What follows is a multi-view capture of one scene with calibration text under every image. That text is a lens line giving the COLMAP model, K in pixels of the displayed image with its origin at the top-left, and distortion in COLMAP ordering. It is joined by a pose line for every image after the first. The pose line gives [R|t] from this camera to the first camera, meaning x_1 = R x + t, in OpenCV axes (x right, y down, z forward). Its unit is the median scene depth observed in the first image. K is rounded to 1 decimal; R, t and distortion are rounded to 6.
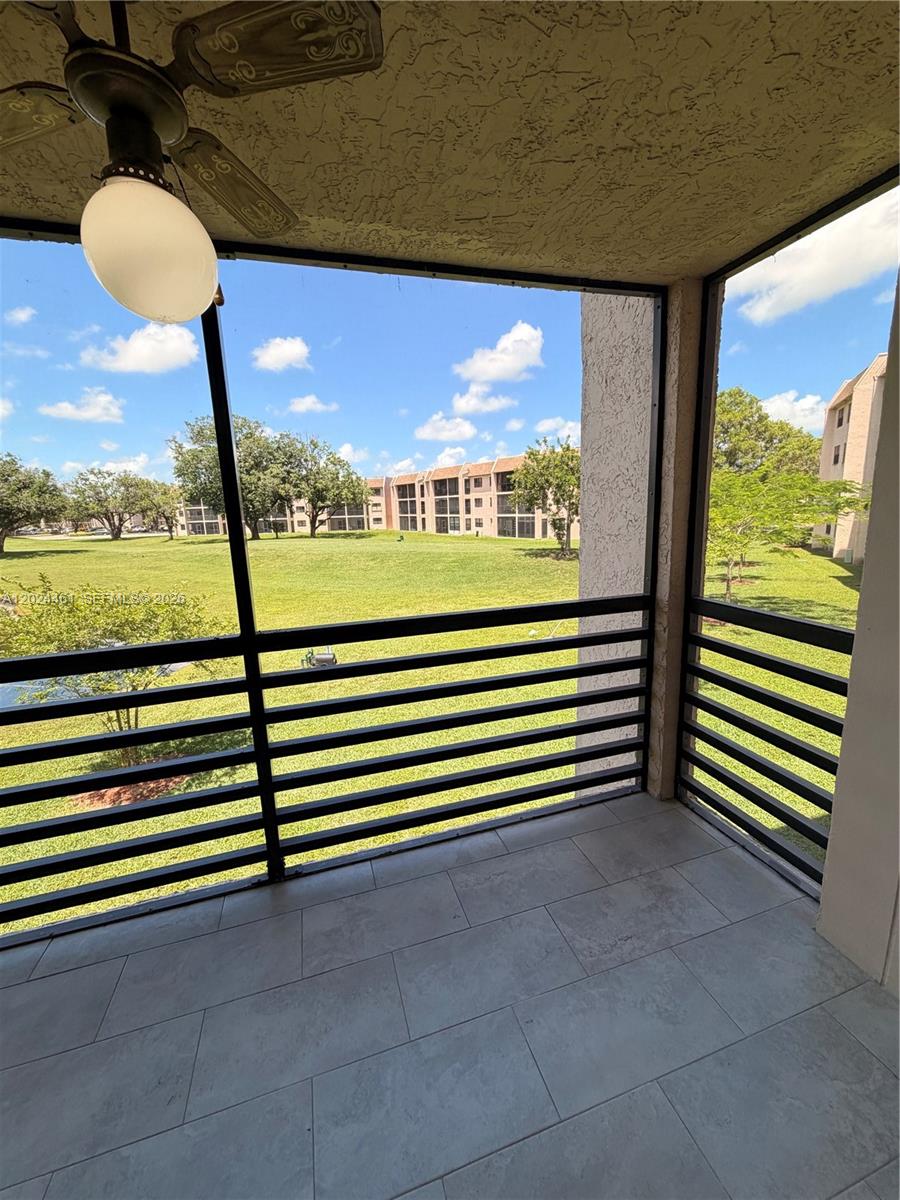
lens RADIAL K [[478.0, 0, 448.4], [0, 478.0, 596.3], [0, 0, 1]] dist [-0.000827, 0.000706]
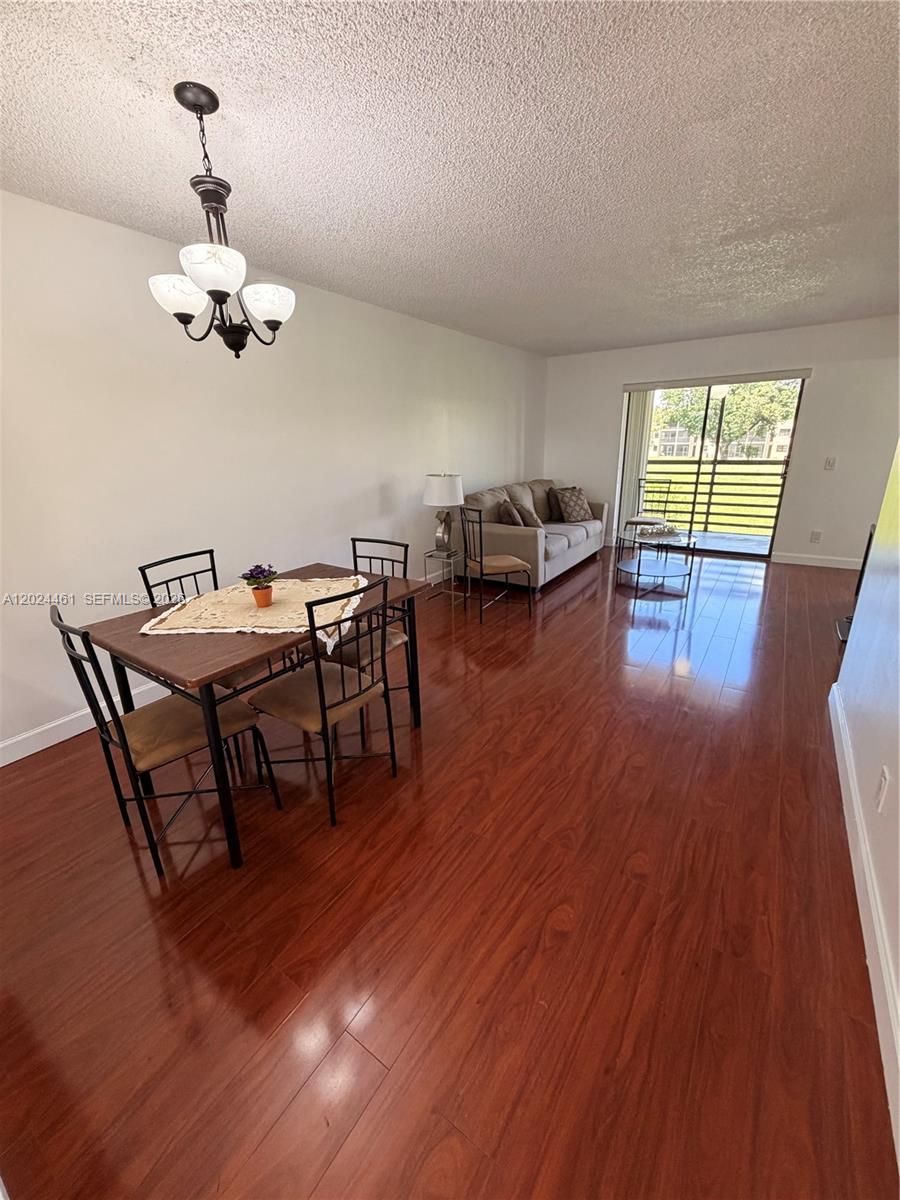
lens RADIAL K [[478.0, 0, 447.3], [0, 478.0, 597.9], [0, 0, 1]] dist [-0.000827, 0.000706]
pose [[0.629140, 0.260369, -0.732387, 0.043677], [-0.144873, 0.964997, 0.218613, 0.020644], [0.763672, -0.031435, 0.644839, -0.103950]]
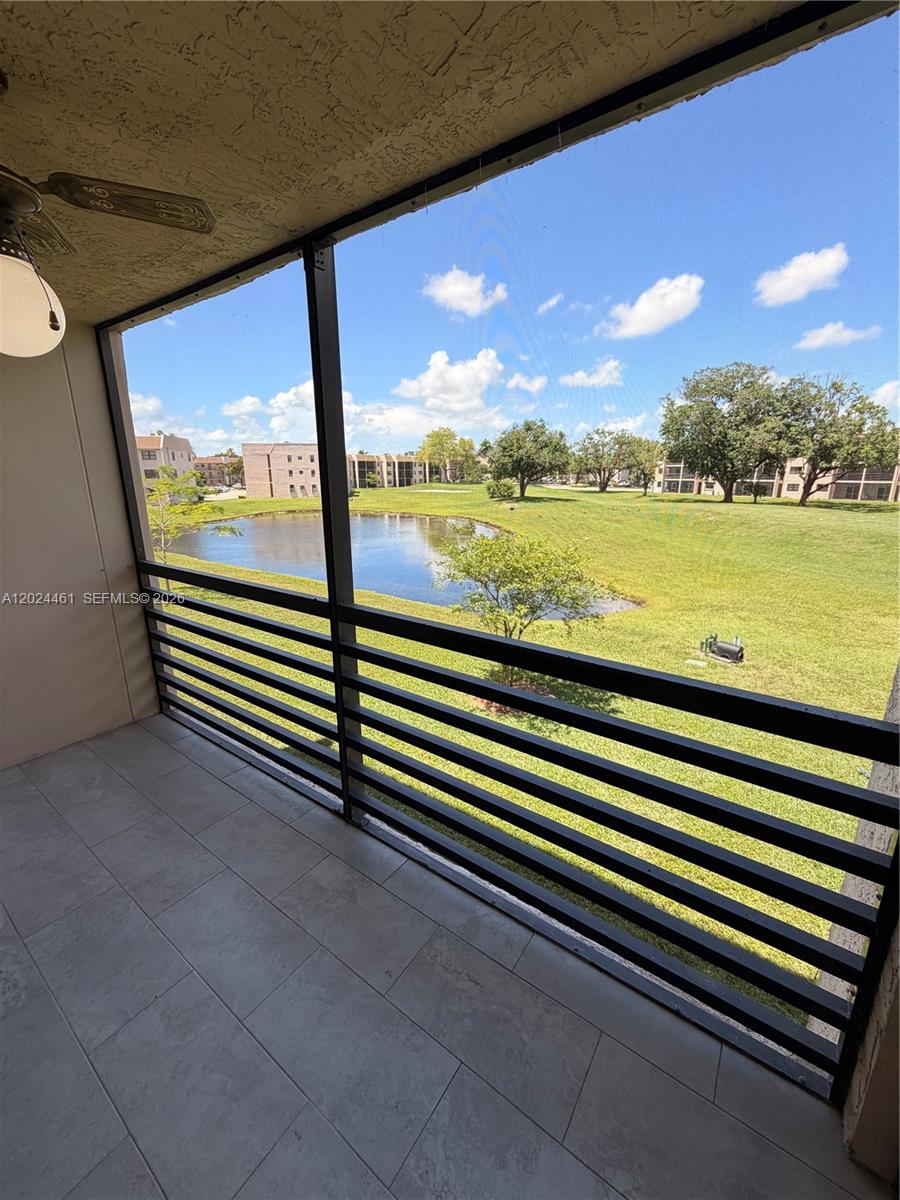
lens RADIAL K [[478.0, 0, 449.1], [0, 478.0, 596.7], [0, 0, 1]] dist [-0.000827, 0.000706]
pose [[0.605298, 0.232055, -0.761423, 0.016567], [-0.166535, 0.972312, 0.163938, -0.004531], [0.778383, 0.027573, 0.627184, 0.014560]]
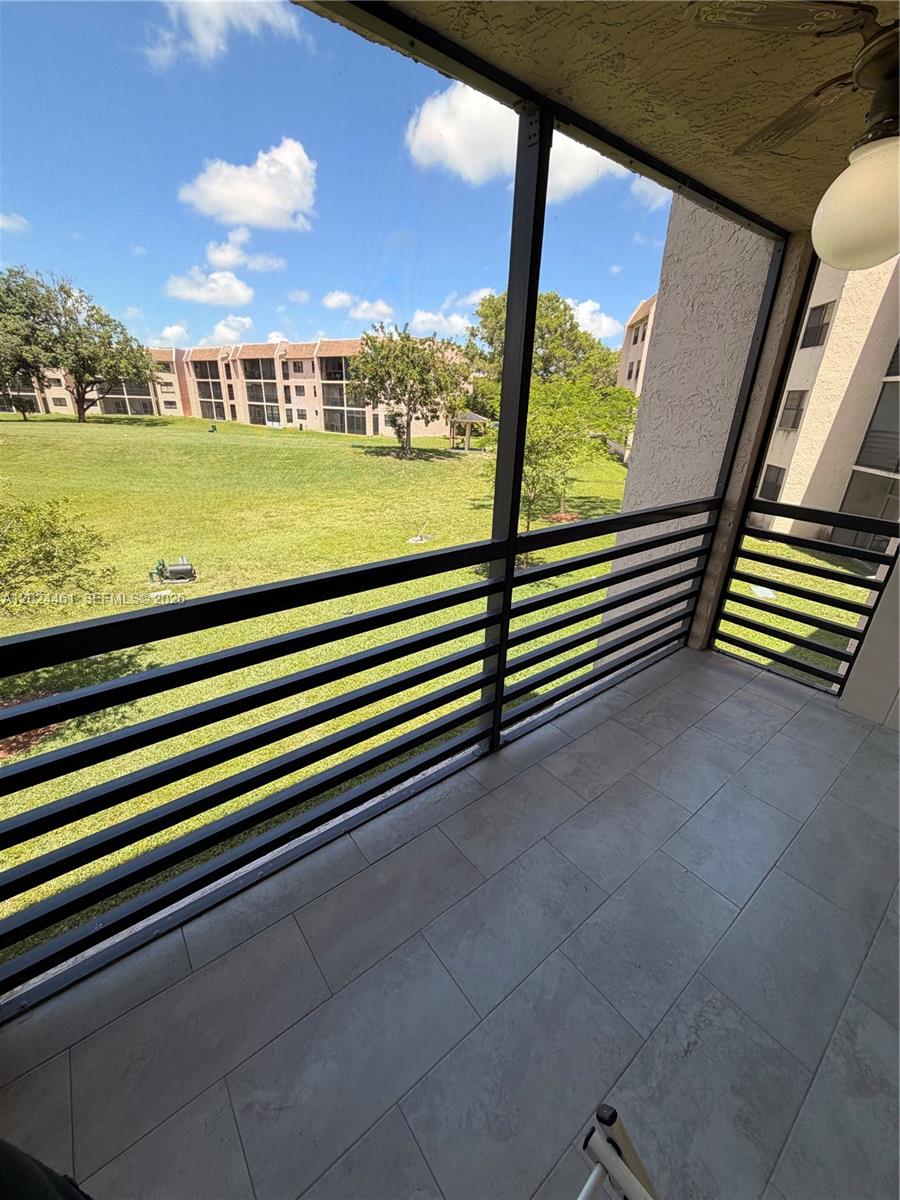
lens RADIAL K [[478.0, 0, 447.9], [0, 478.0, 596.4], [0, 0, 1]] dist [-0.000827, 0.000706]
pose [[0.932238, -0.077472, 0.353456, -0.026589], [0.003521, 0.978707, 0.205232, -0.000327], [-0.361829, -0.190081, 0.912660, 0.001592]]
